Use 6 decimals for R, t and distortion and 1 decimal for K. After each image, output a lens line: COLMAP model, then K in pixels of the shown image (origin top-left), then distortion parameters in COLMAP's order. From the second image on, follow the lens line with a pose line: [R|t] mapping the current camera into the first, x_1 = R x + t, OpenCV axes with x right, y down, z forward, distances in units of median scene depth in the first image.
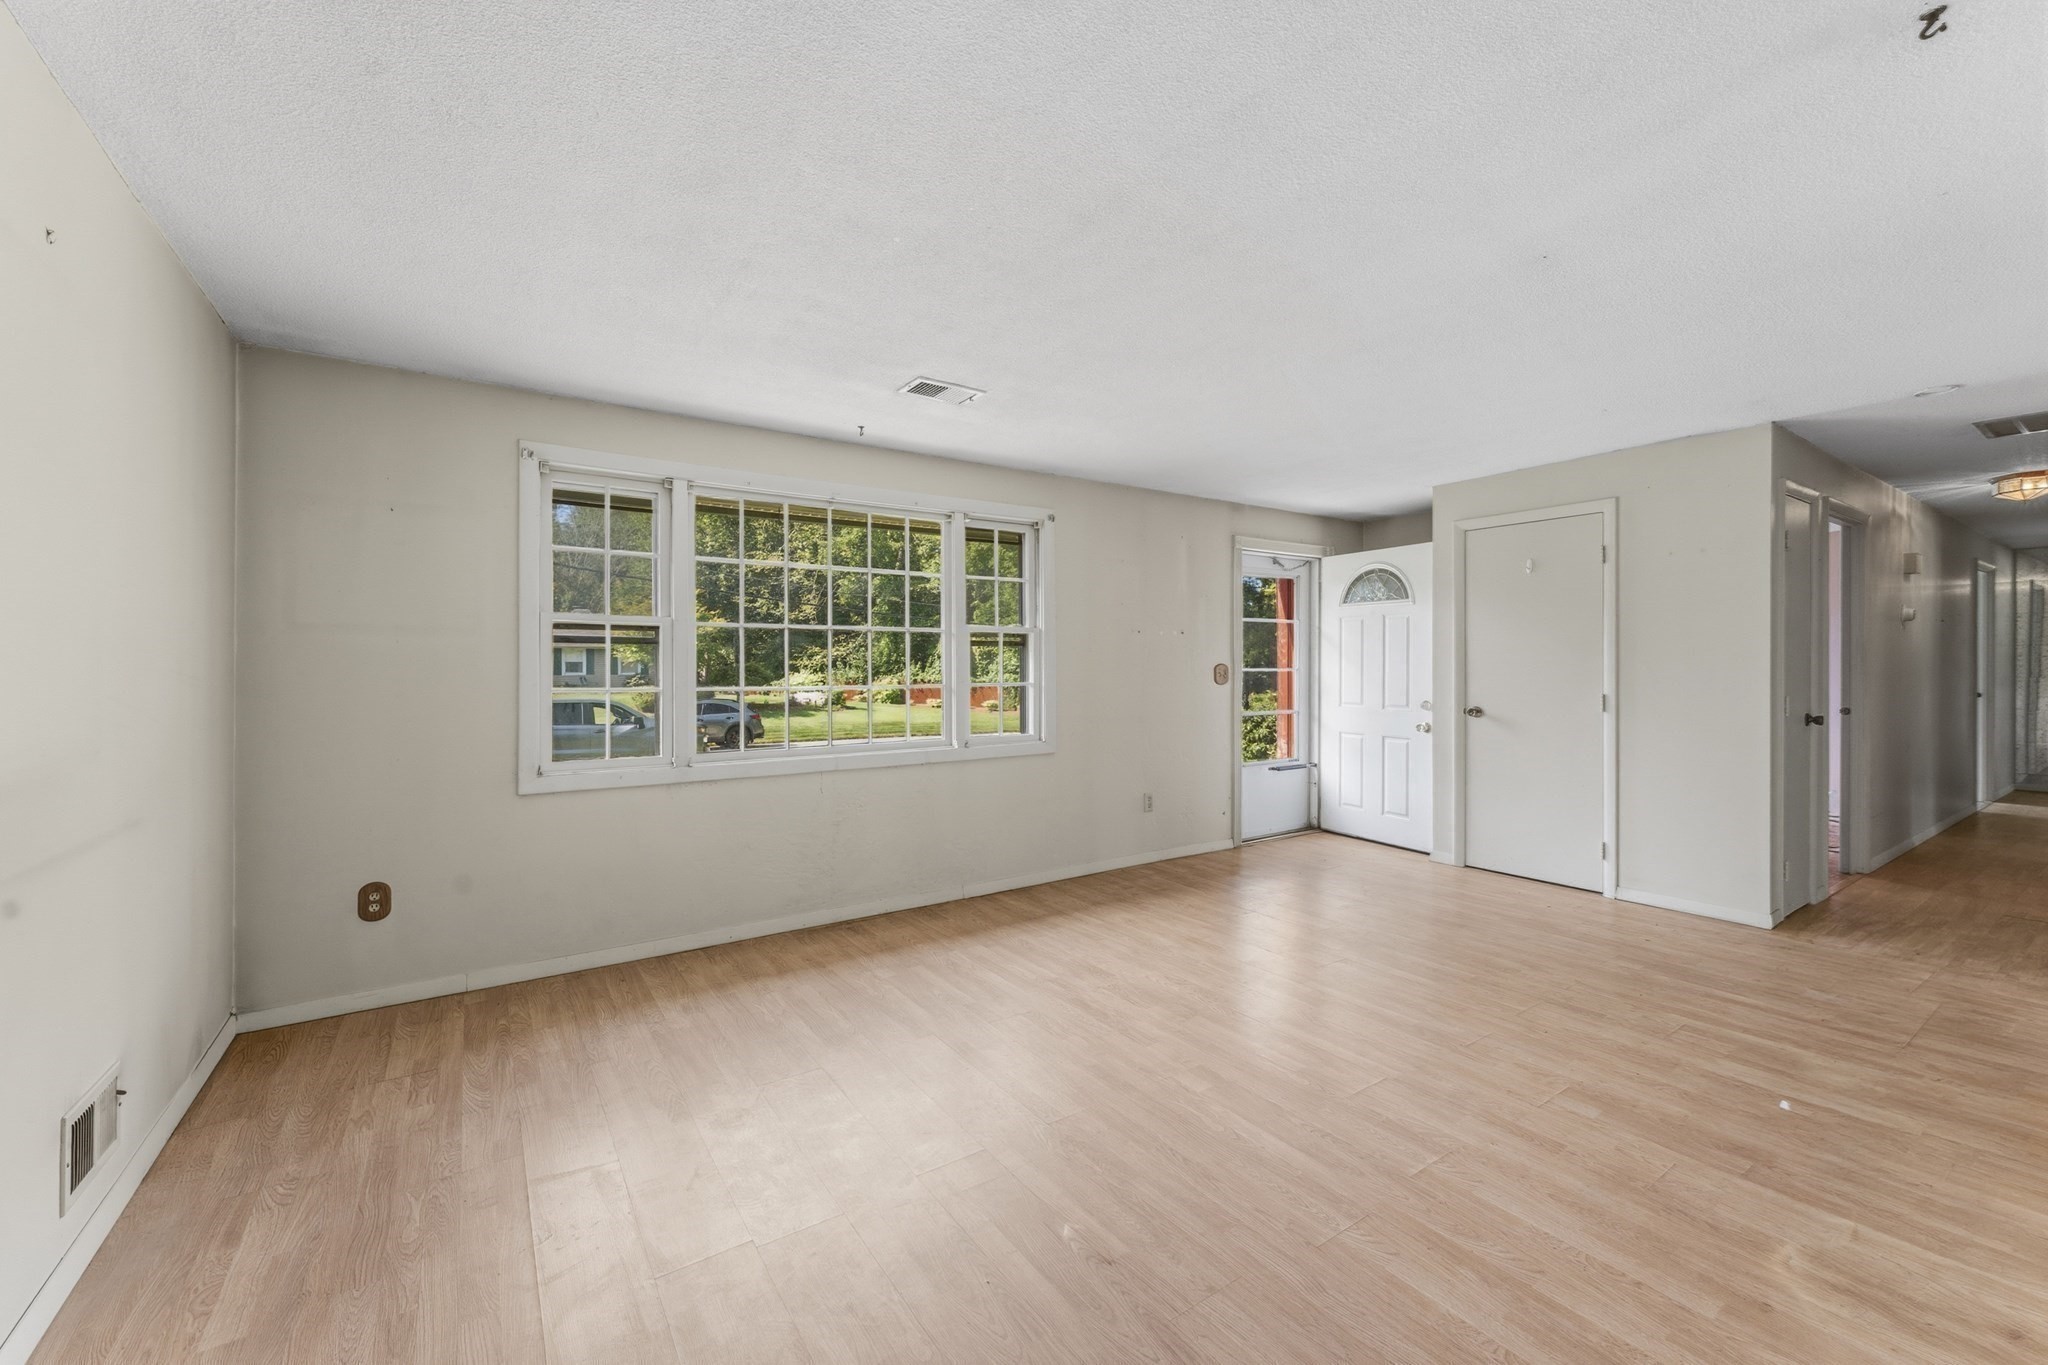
lens RADIAL K [[815.3, 0, 1039.2], [0, 815.3, 670.2], [0, 0, 1]] dist [0.002430, -0.001243]
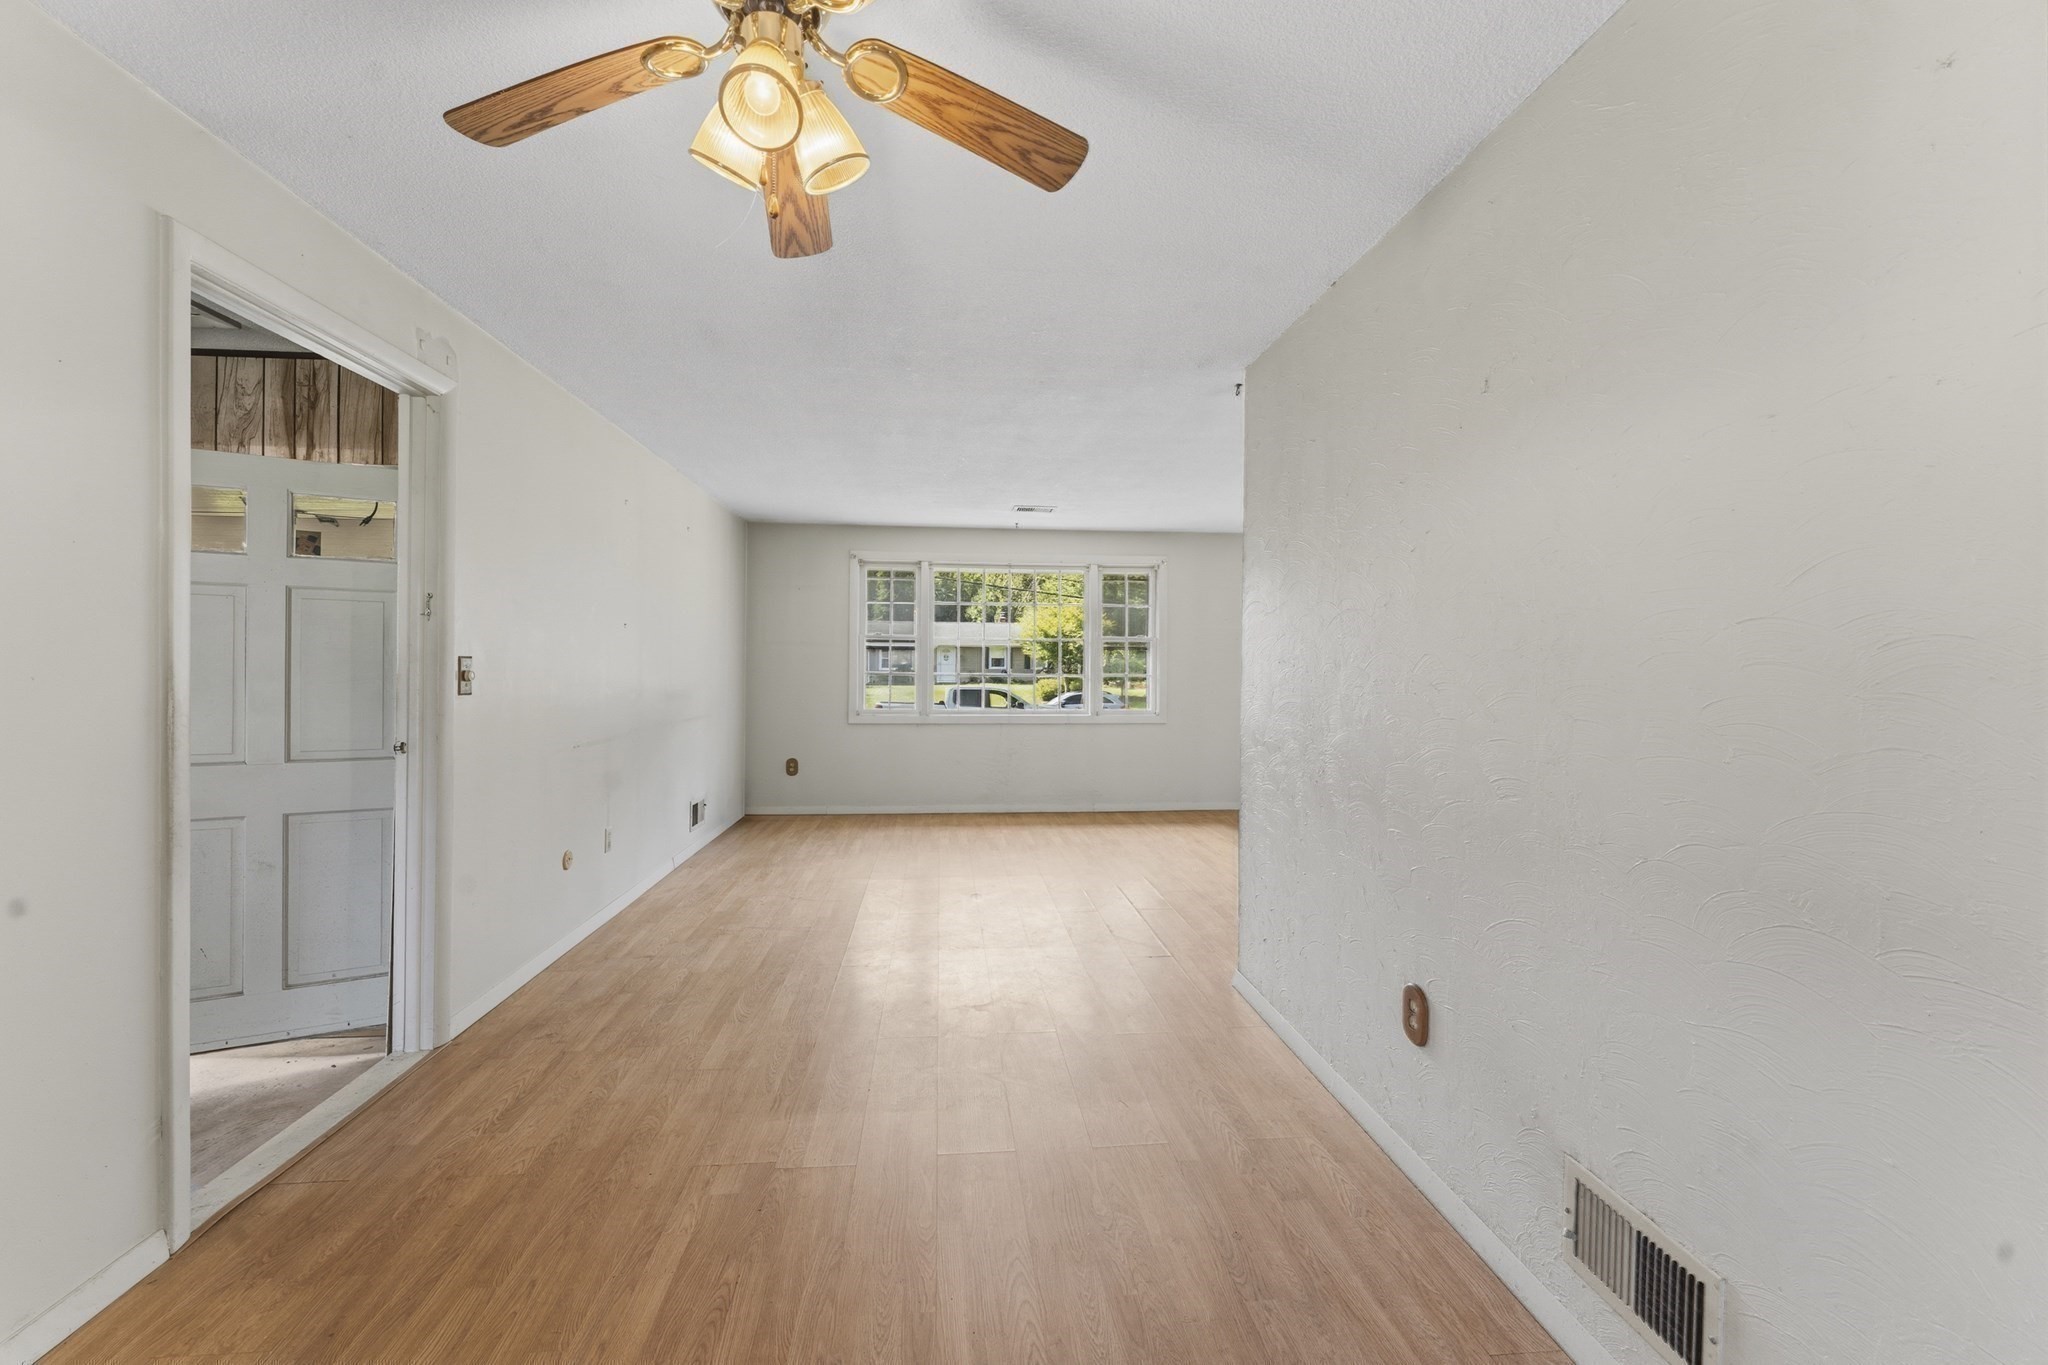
lens RADIAL K [[815.3, 0, 1026.9], [0, 815.3, 678.7], [0, 0, 1]] dist [0.002430, -0.001243]
pose [[0.876086, 0.019123, -0.481775, 0.663223], [-0.012965, 0.999786, 0.016107, 0.000973], [0.481980, -0.007865, 0.876147, -0.518184]]
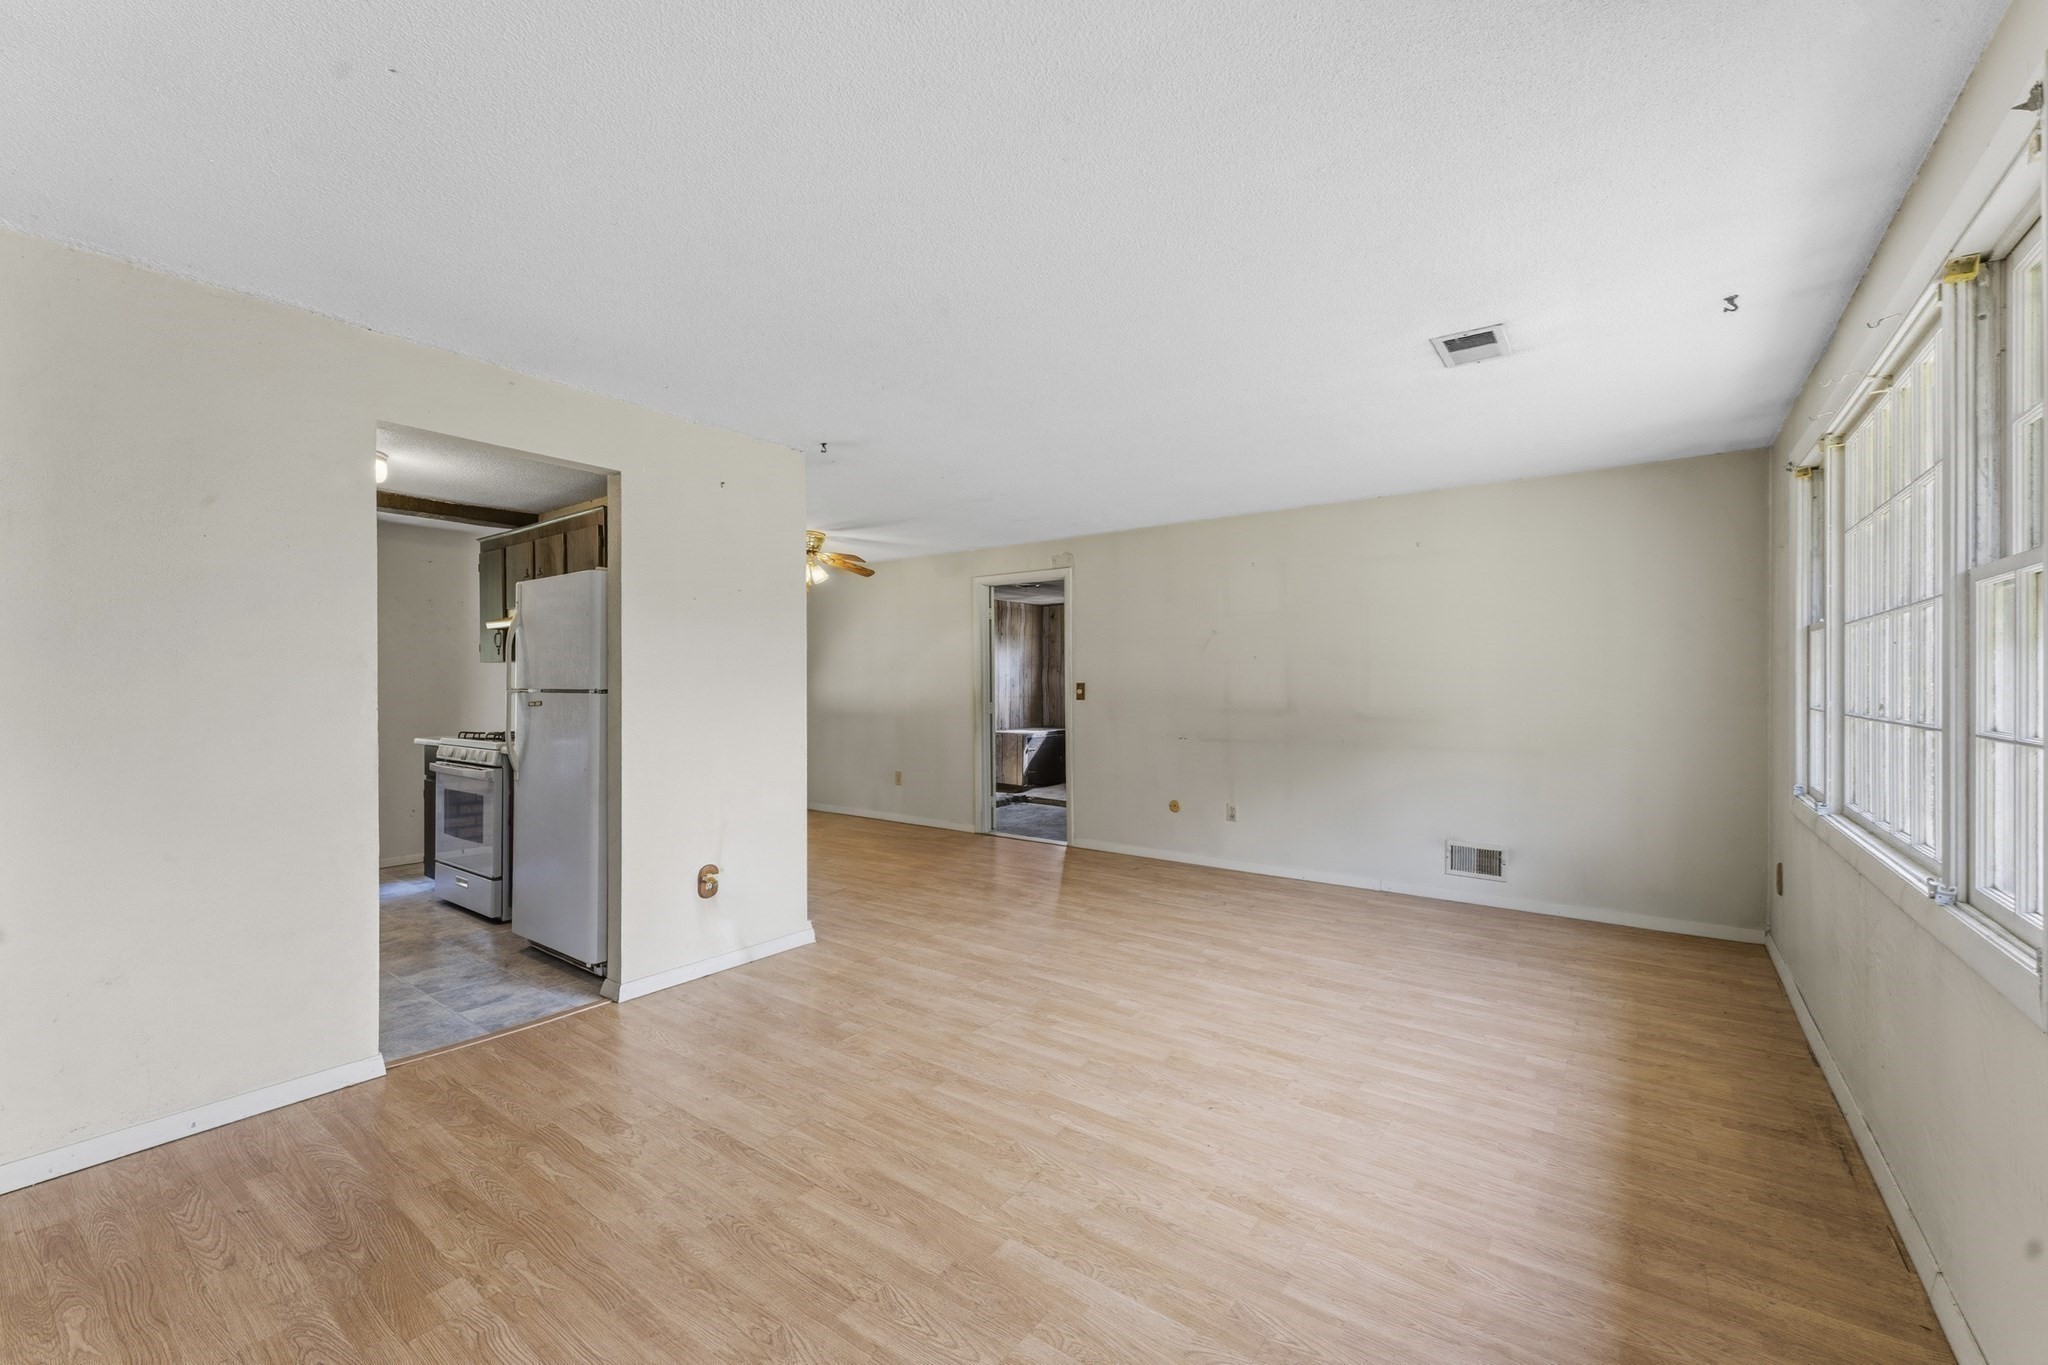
lens RADIAL K [[815.3, 0, 1010.8], [0, 815.3, 691.0], [0, 0, 1]] dist [0.002430, -0.001243]
pose [[-0.954577, 0.006474, -0.297895, 0.515549], [0.002200, 0.999890, 0.014681, -0.012346], [0.297957, 0.013359, -0.954486, 1.488470]]
